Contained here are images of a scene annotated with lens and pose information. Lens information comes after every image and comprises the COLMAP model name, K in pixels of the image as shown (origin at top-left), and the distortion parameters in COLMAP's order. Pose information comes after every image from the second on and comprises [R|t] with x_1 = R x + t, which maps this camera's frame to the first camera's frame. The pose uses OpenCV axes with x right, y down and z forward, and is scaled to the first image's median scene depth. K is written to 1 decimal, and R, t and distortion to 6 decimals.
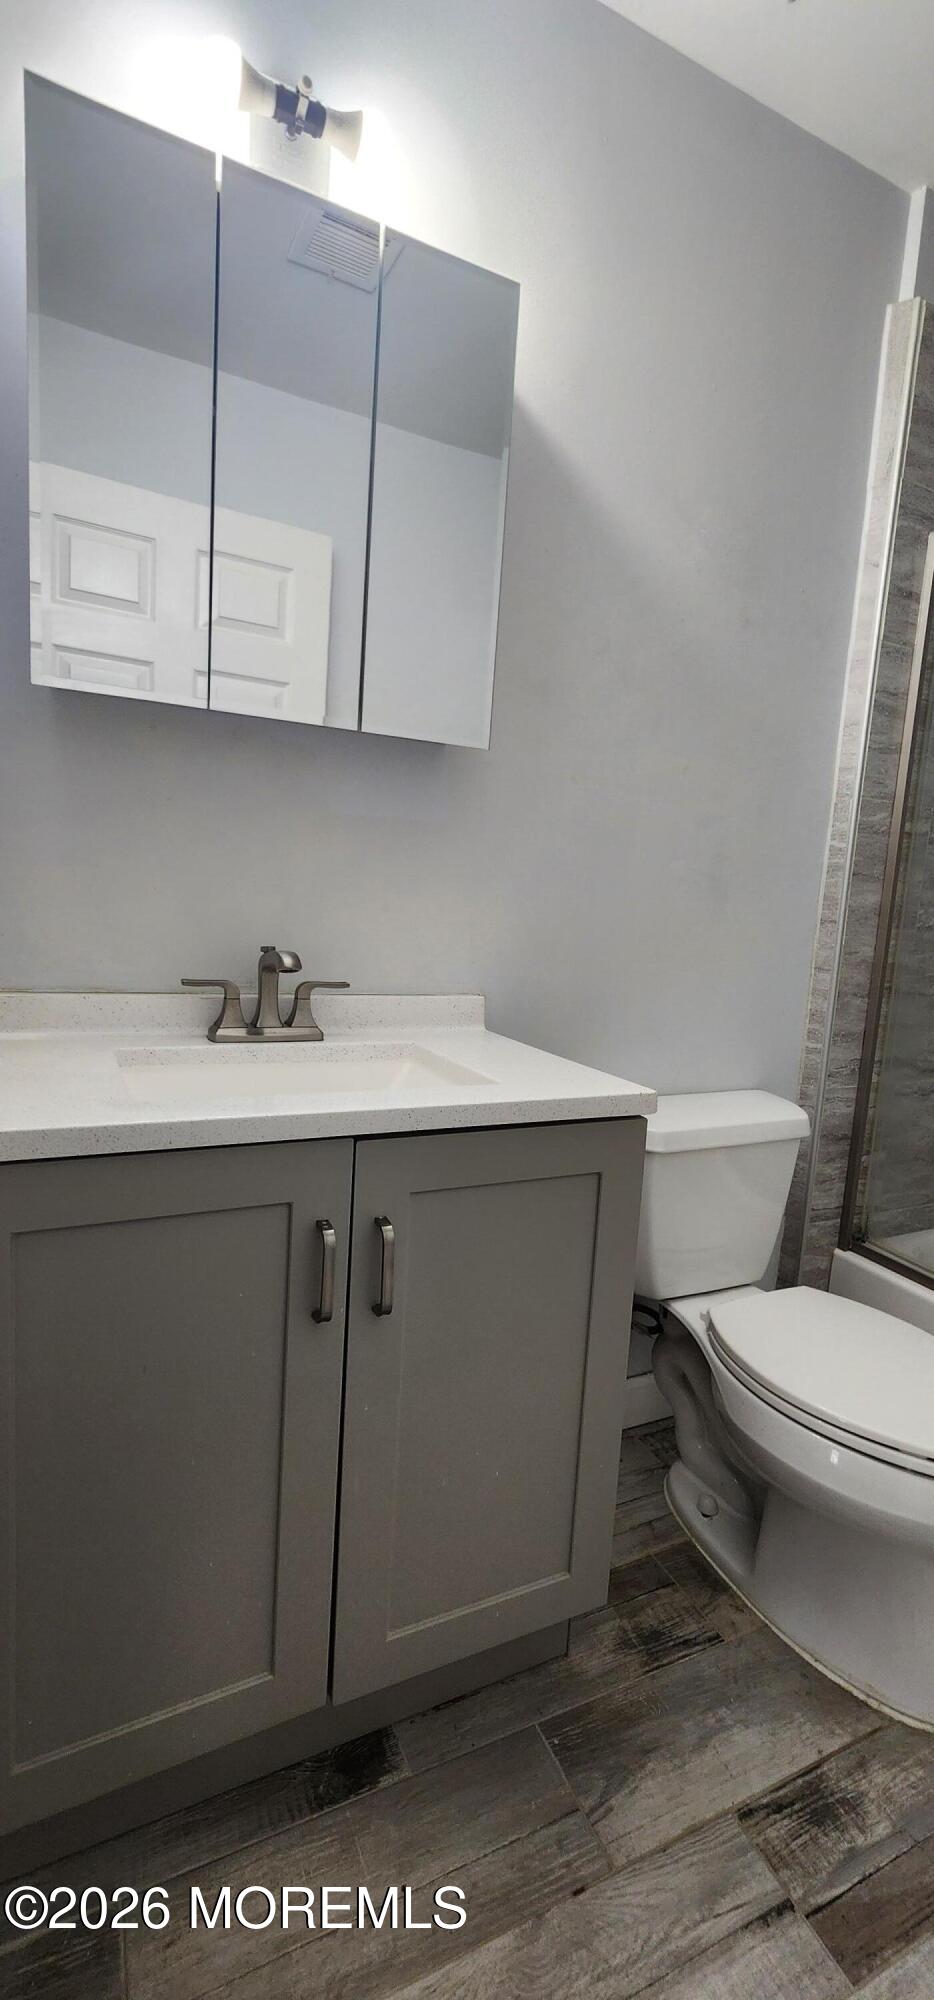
lens RADIAL K [[827.9, 0, 456.9], [0, 827.9, 995.8], [0, 0, 1]] dist [0.002196, 0.000338]
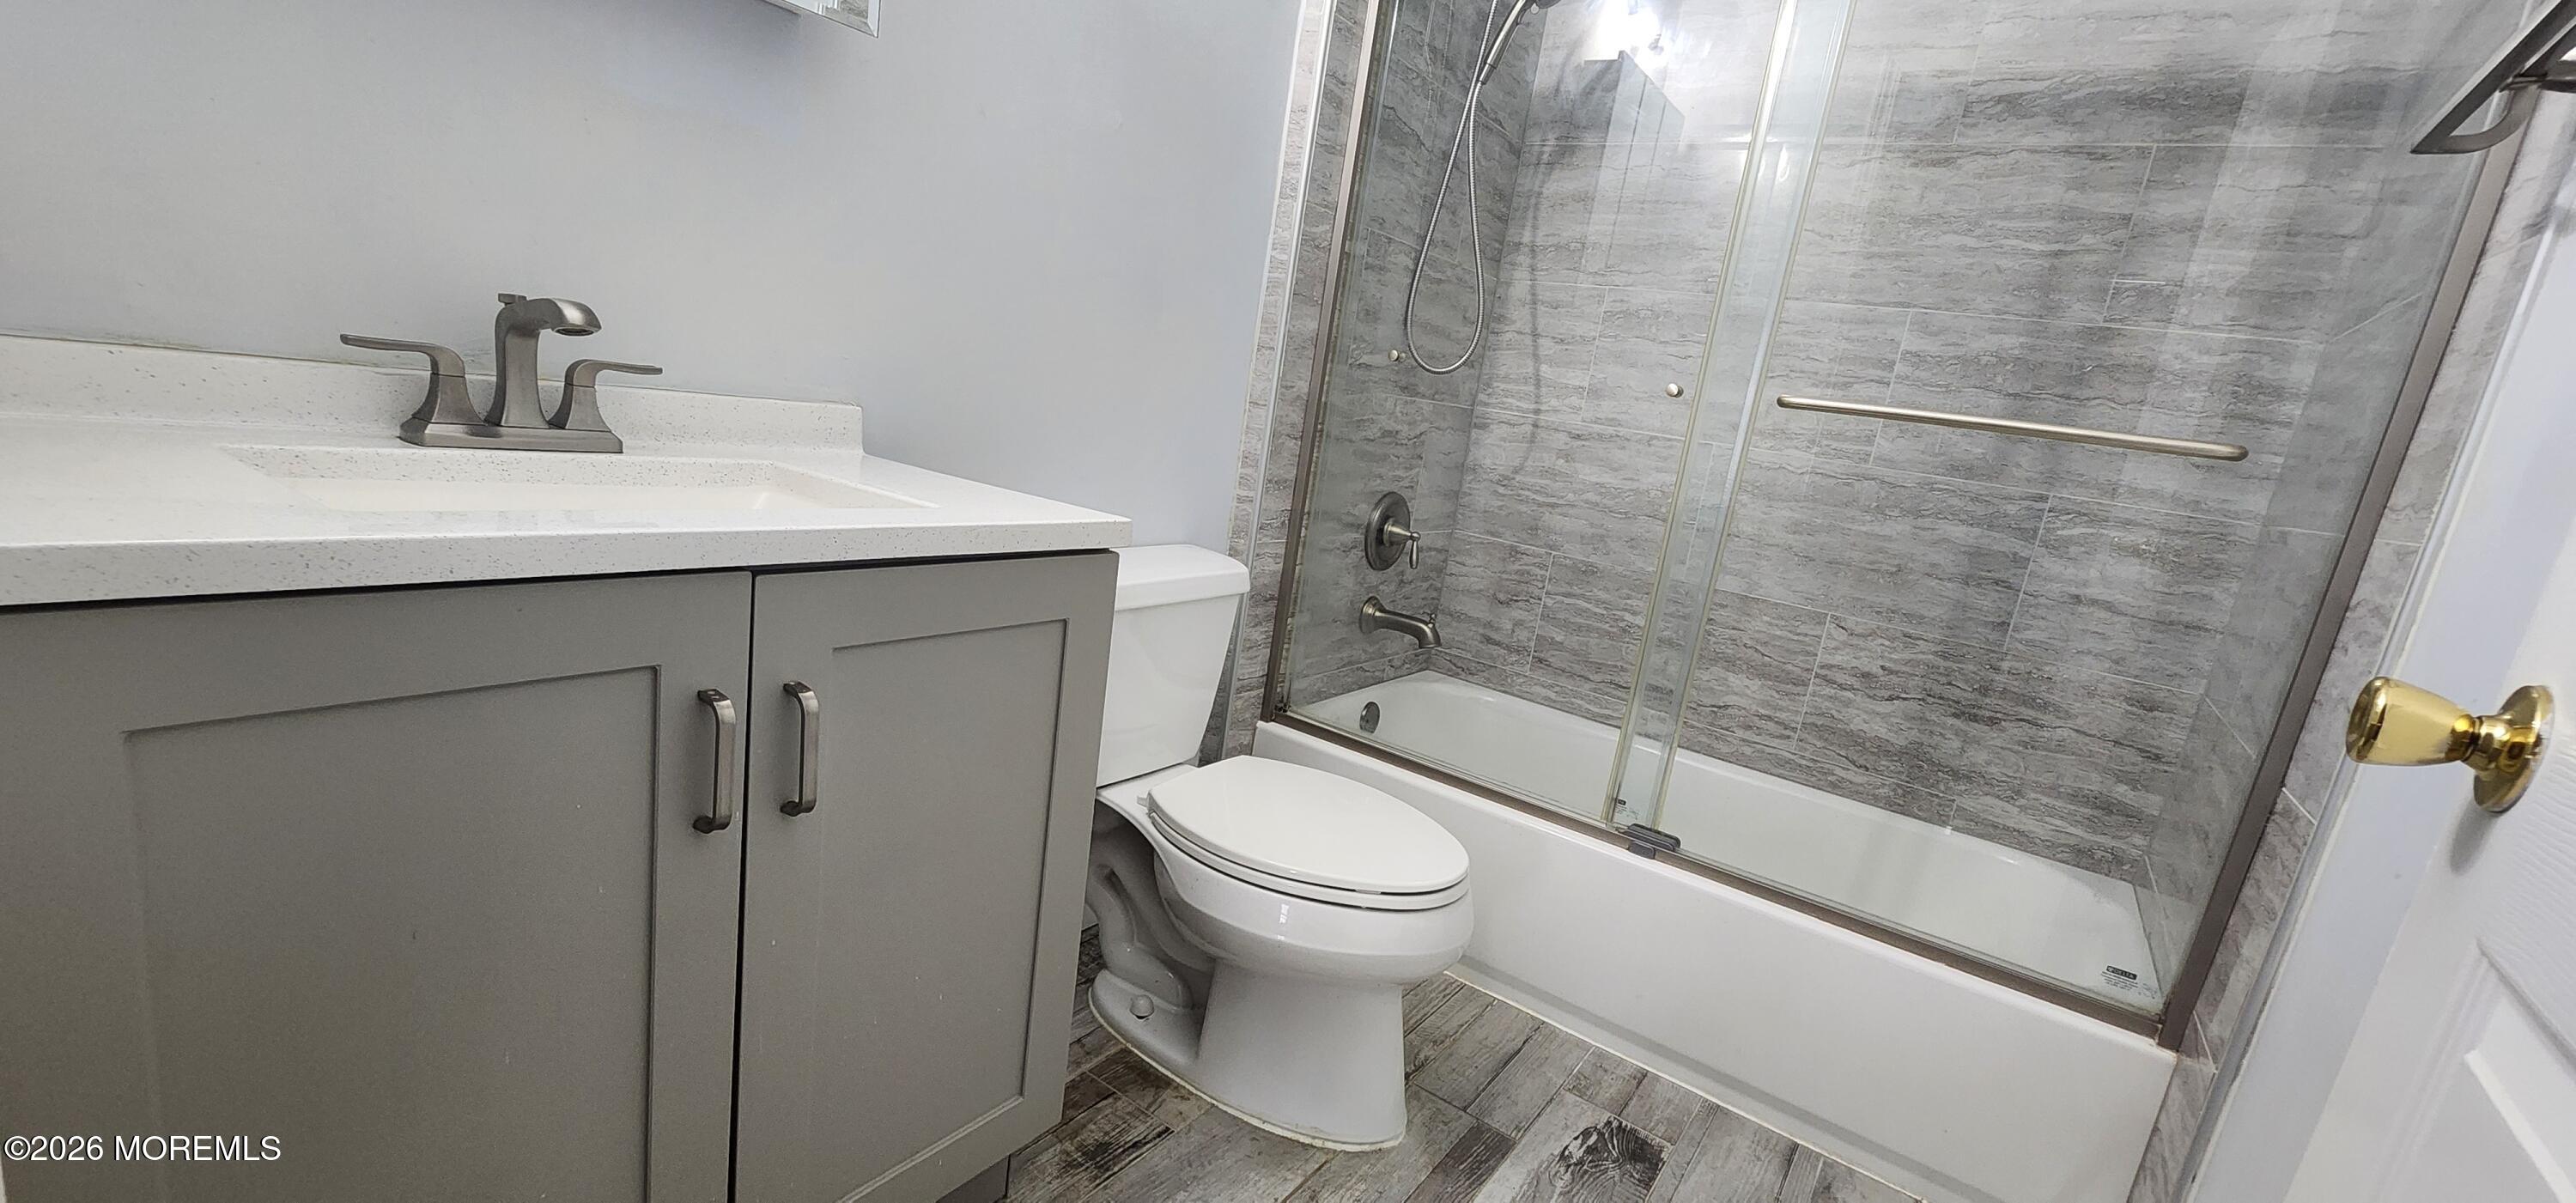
lens RADIAL K [[1066.3, 0, 1279.1], [0, 1066.3, 618.3], [0, 0, 1]] dist [0.002196, 0.000338]
pose [[0.871209, -0.040161, 0.489267, -0.103257], [-0.029126, 0.990664, 0.133180, 0.045458], [-0.490047, -0.130278, 0.861906, 0.002217]]
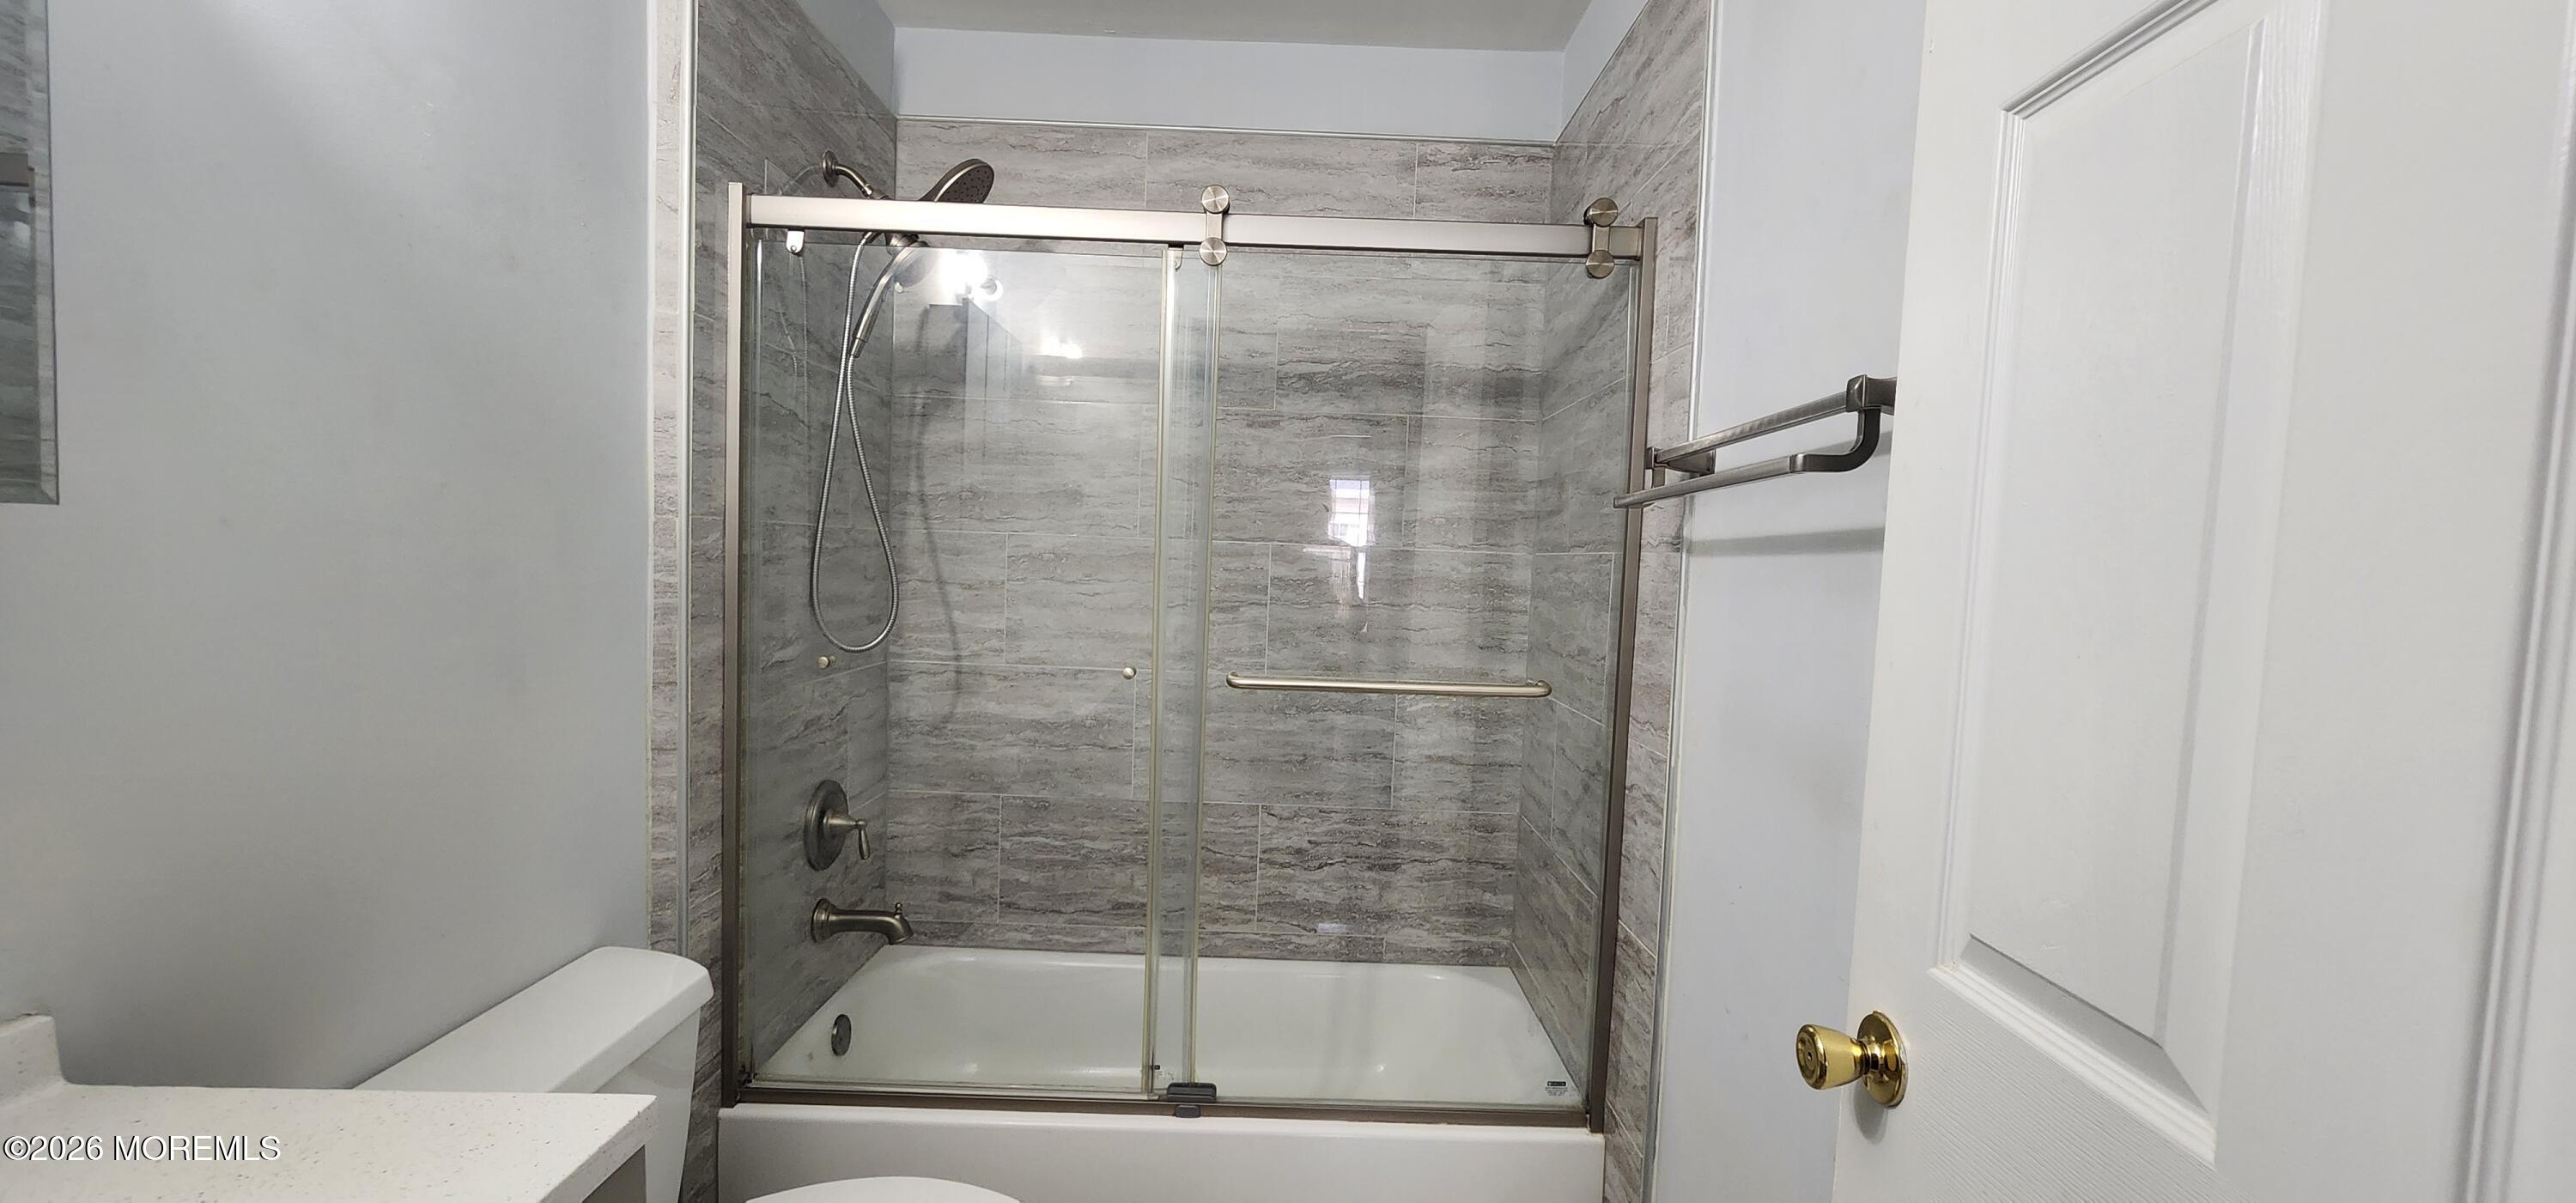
lens RADIAL K [[1066.3, 0, 1276.7], [0, 1066.3, 617.5], [0, 0, 1]] dist [0.002196, 0.000338]
pose [[0.424657, -0.103662, 0.899400, -0.171463], [0.106696, 0.992231, 0.063984, -0.166335], [-0.899045, 0.068791, 0.432418, 0.129078]]
